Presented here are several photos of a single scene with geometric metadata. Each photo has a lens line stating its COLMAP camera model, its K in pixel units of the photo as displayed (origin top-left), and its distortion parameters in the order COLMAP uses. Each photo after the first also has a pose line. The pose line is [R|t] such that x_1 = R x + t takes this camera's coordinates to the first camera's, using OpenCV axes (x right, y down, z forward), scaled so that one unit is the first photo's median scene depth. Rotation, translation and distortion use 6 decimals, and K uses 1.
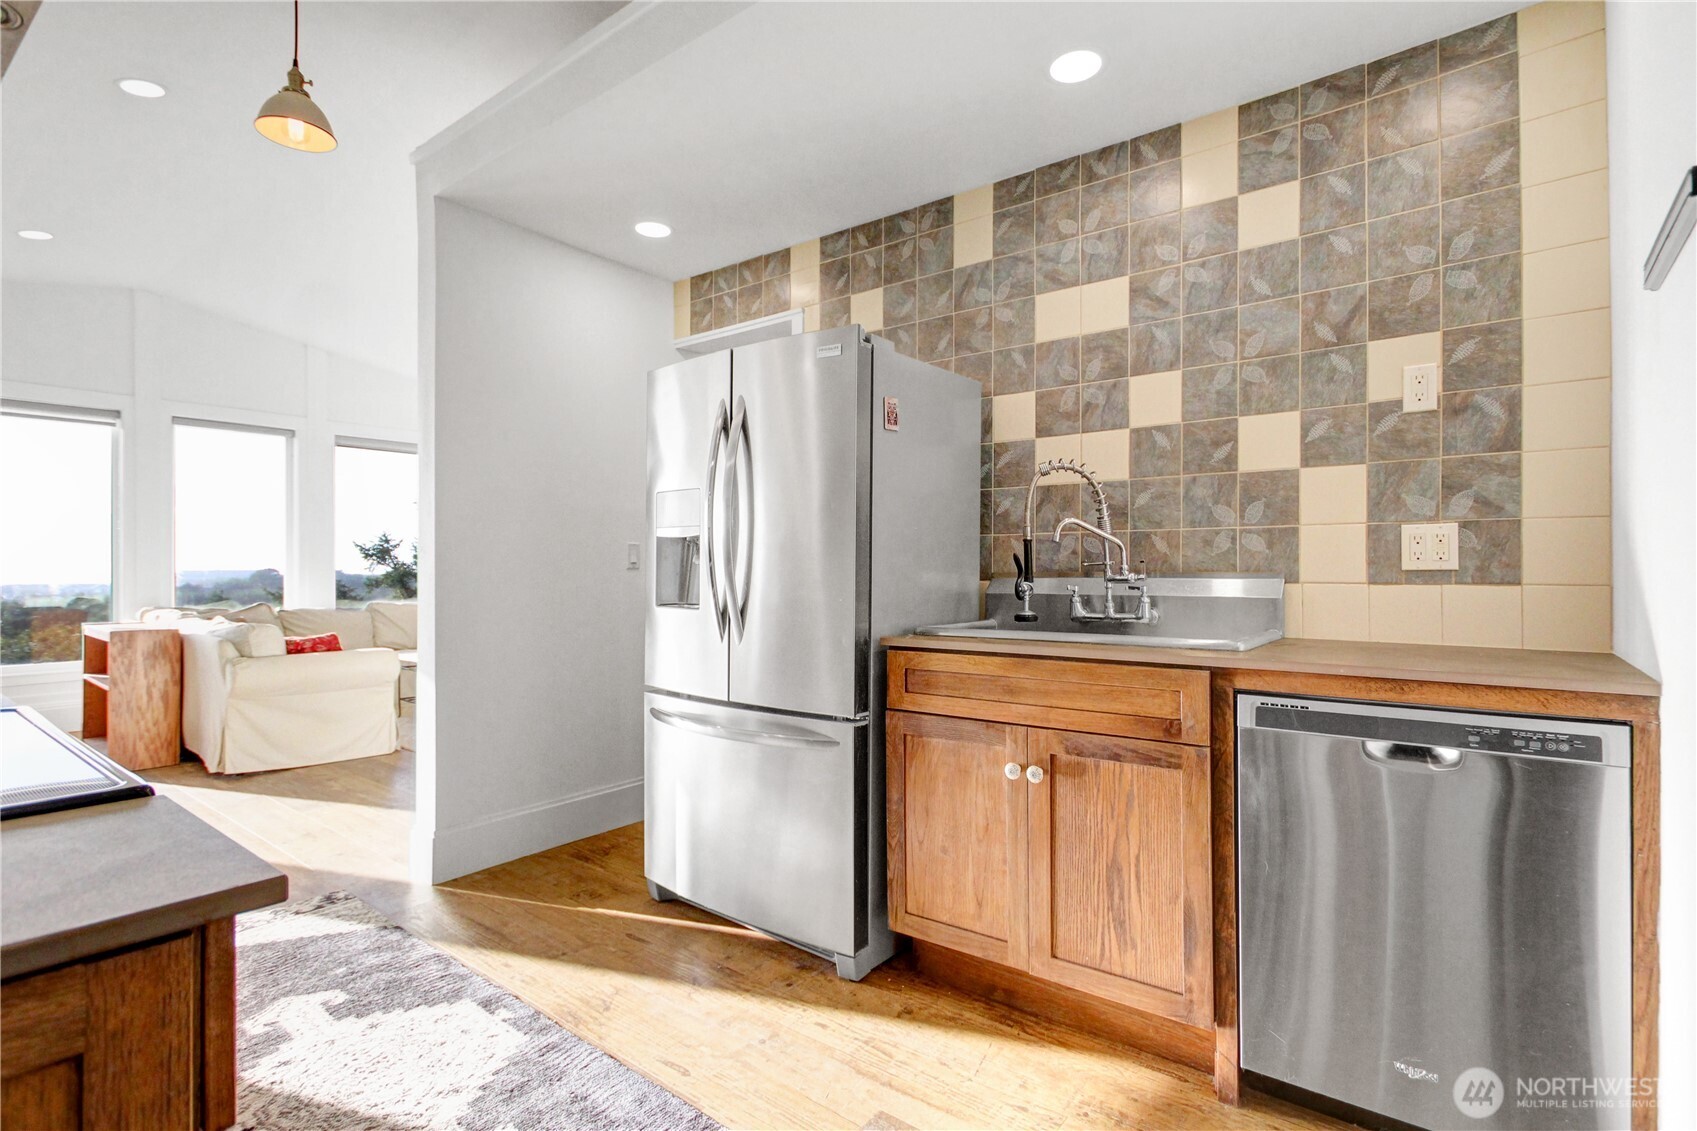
lens RADIAL K [[816.0, 0, 848.5], [0, 816.0, 565.5], [0, 0, 1]] dist [0.014000, 0.000428]
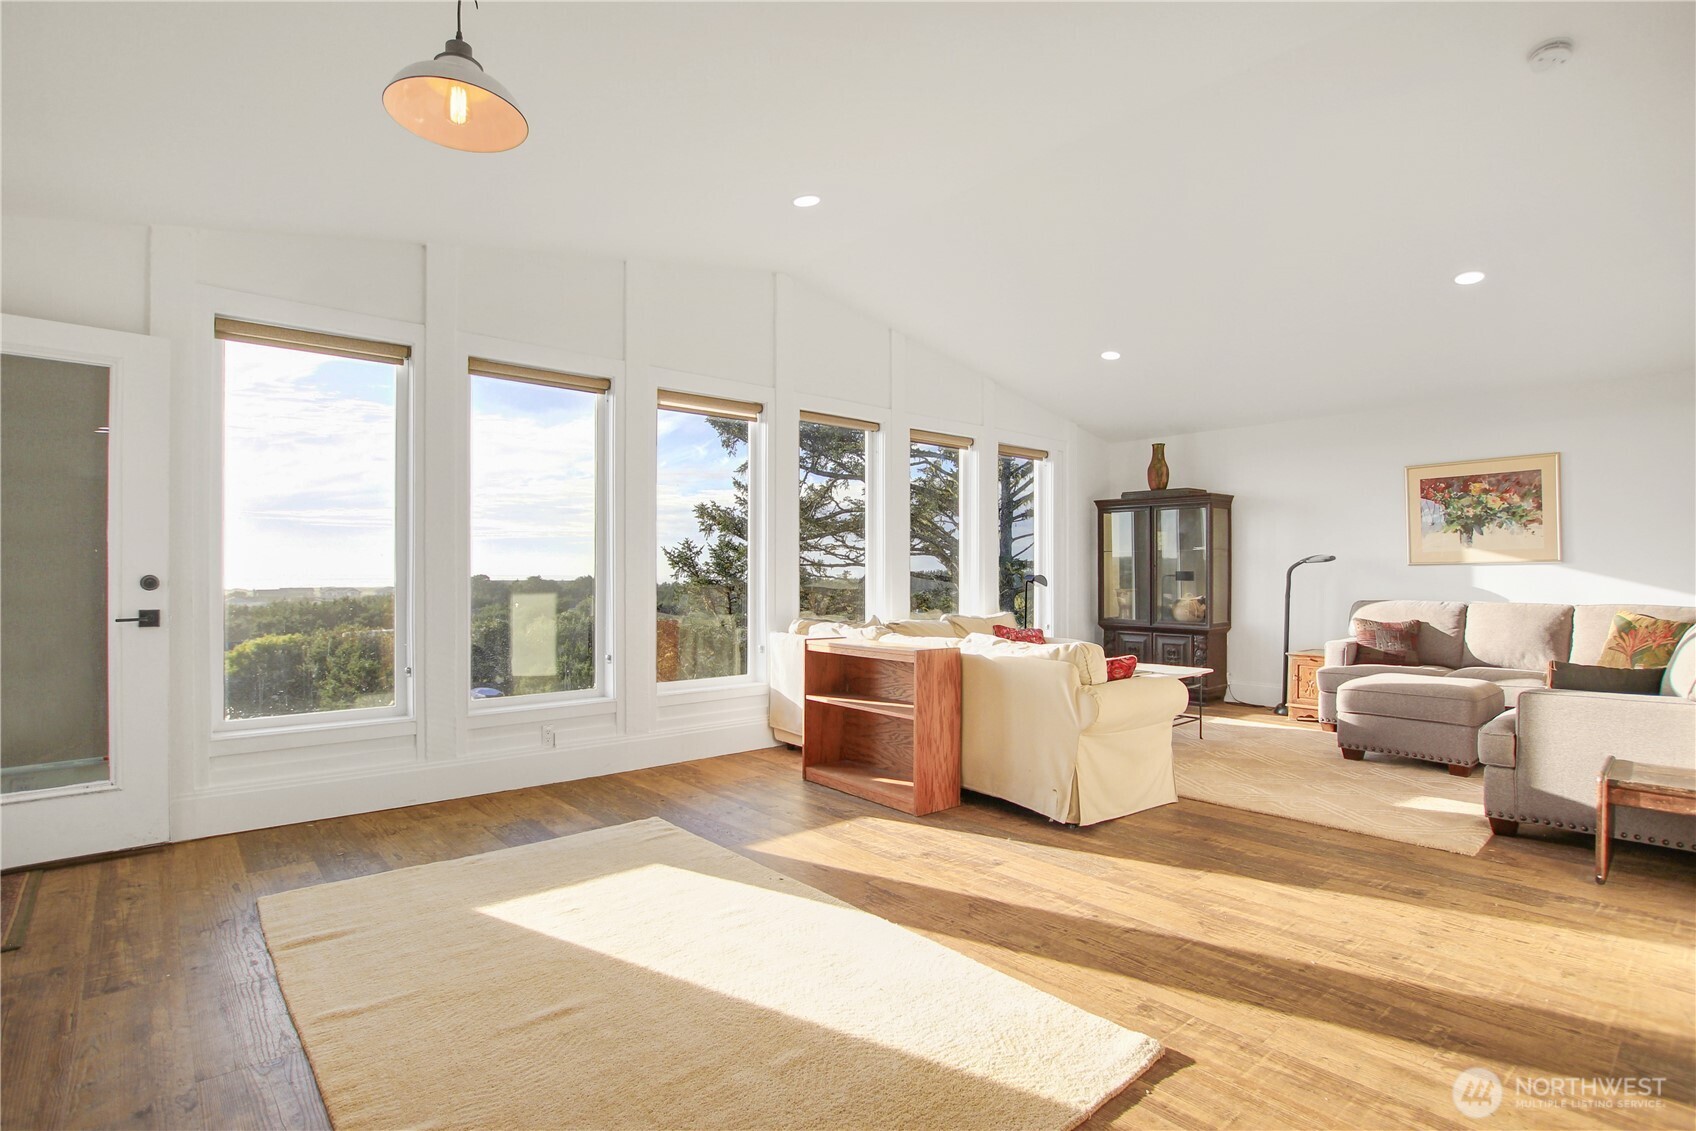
lens RADIAL K [[824.4, 0, 878.2], [0, 824.4, 573.6], [0, 0, 1]] dist [-0.034414, 0.001182]
pose [[0.988301, 0.002135, -0.152499, -0.777988], [-0.001848, 0.999996, 0.002022, -0.001492], [0.152503, -0.001716, 0.988302, 0.147530]]
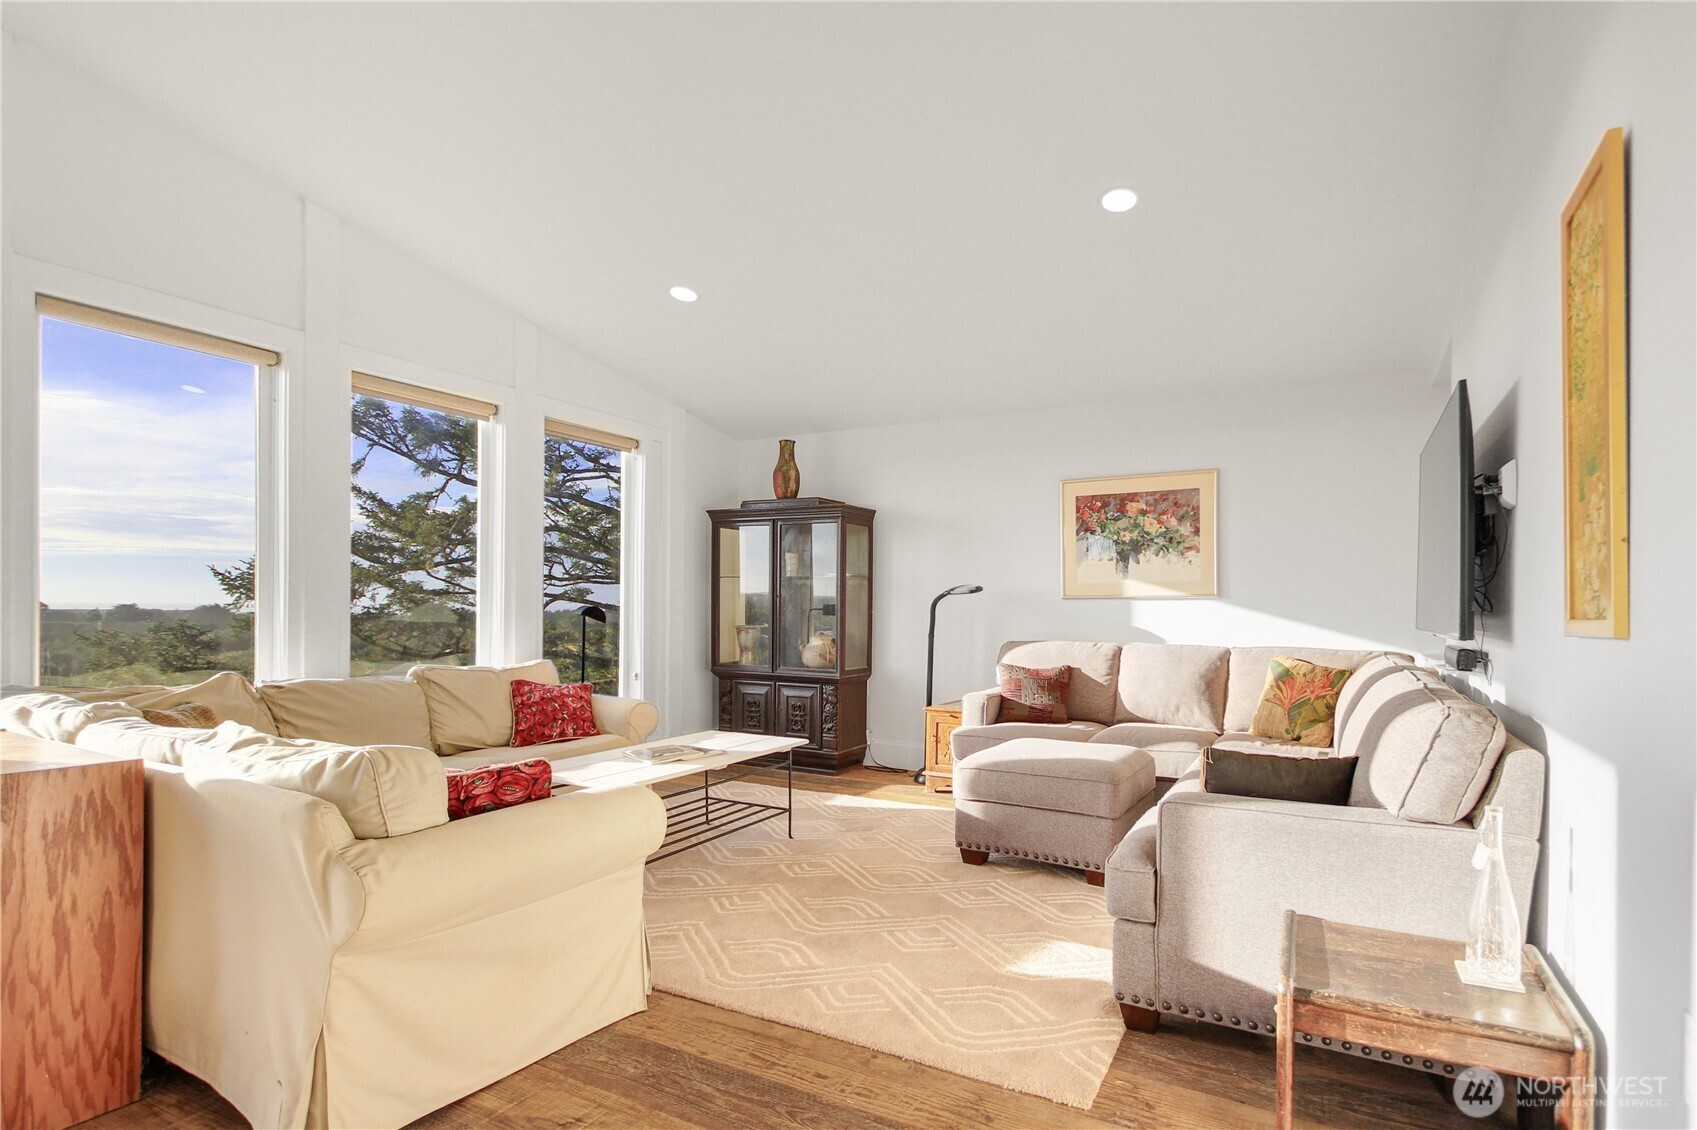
lens RADIAL K [[825.7, 0, 912.3], [0, 825.7, 614.7], [0, 0, 1]] dist [0.002709, -0.000120]
pose [[0.980039, 0.009533, 0.198575, -0.537264], [-0.011627, 0.999888, 0.009381, -0.000665], [-0.198464, -0.011503, 0.980041, 0.545960]]
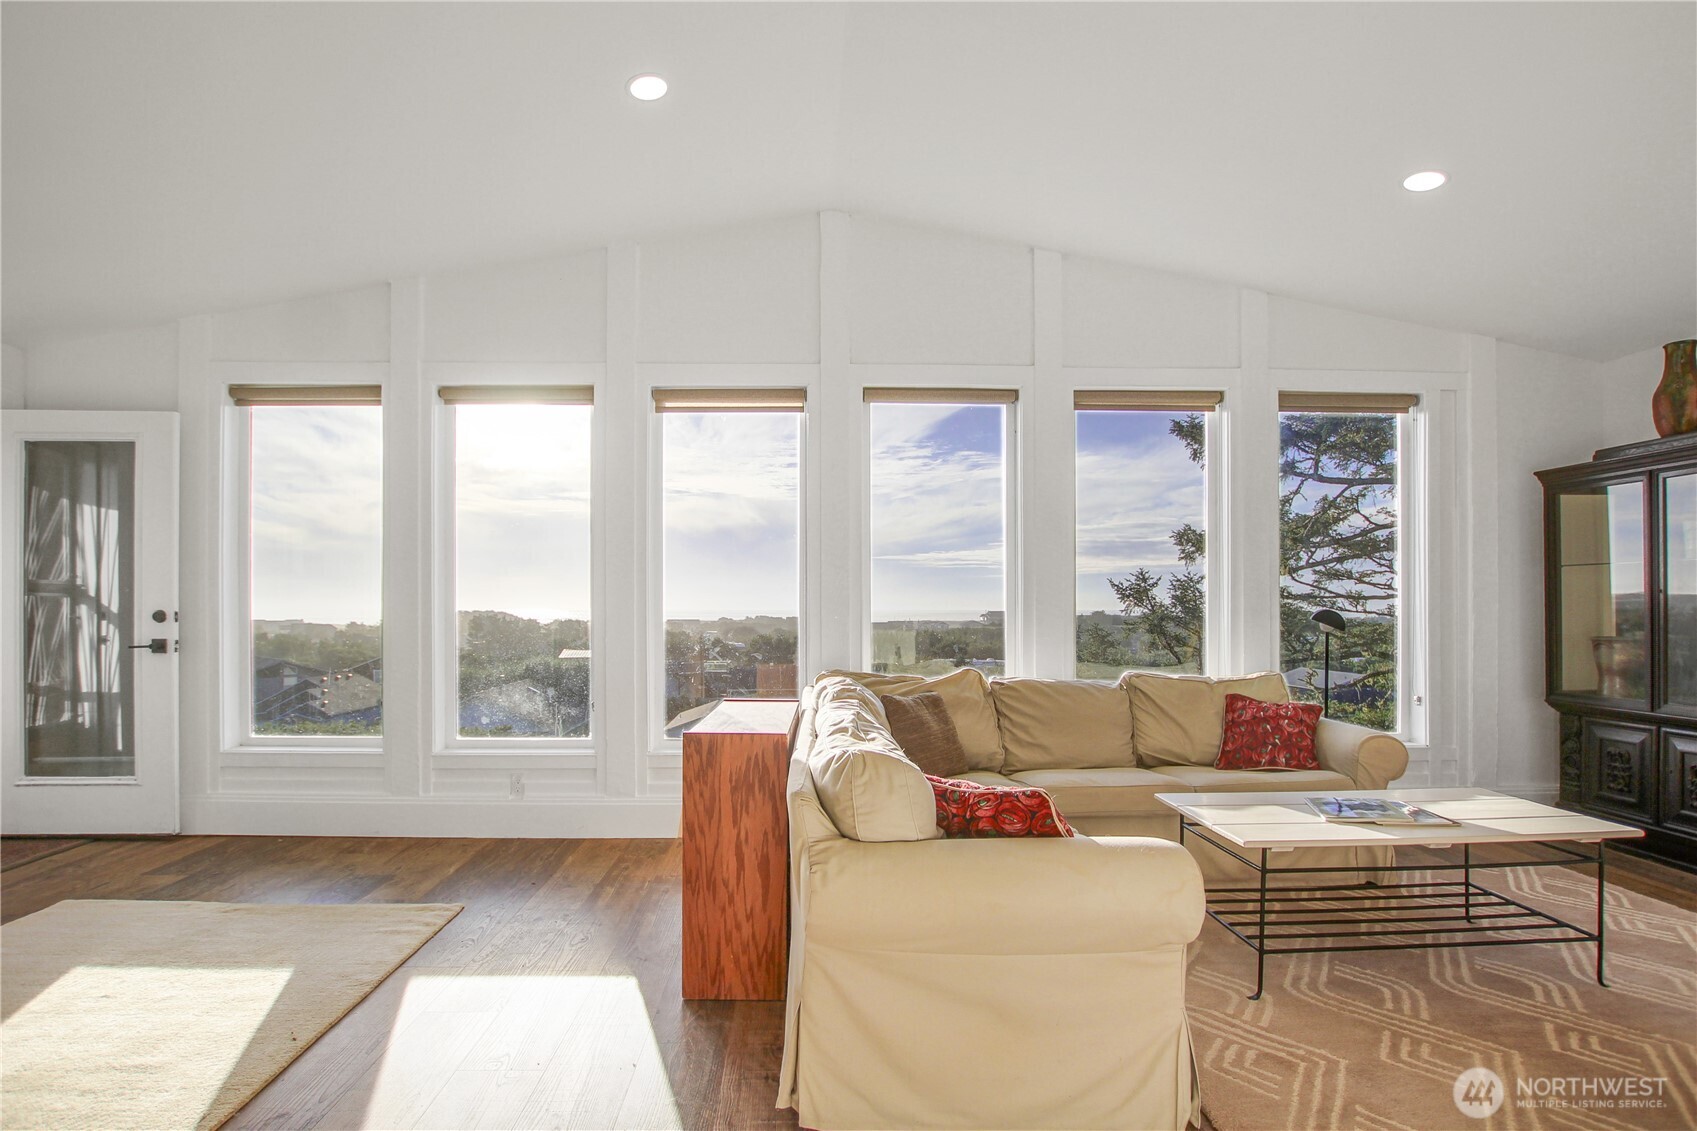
lens RADIAL K [[838.1, 0, 831.8], [0, 838.1, 608.7], [0, 0, 1]] dist [-0.030155, 0.000044]
pose [[0.646216, 0.001801, -0.763153, -0.410348], [0.000702, 0.999995, 0.002954, -0.001112], [0.763154, -0.002445, 0.646212, 0.702426]]
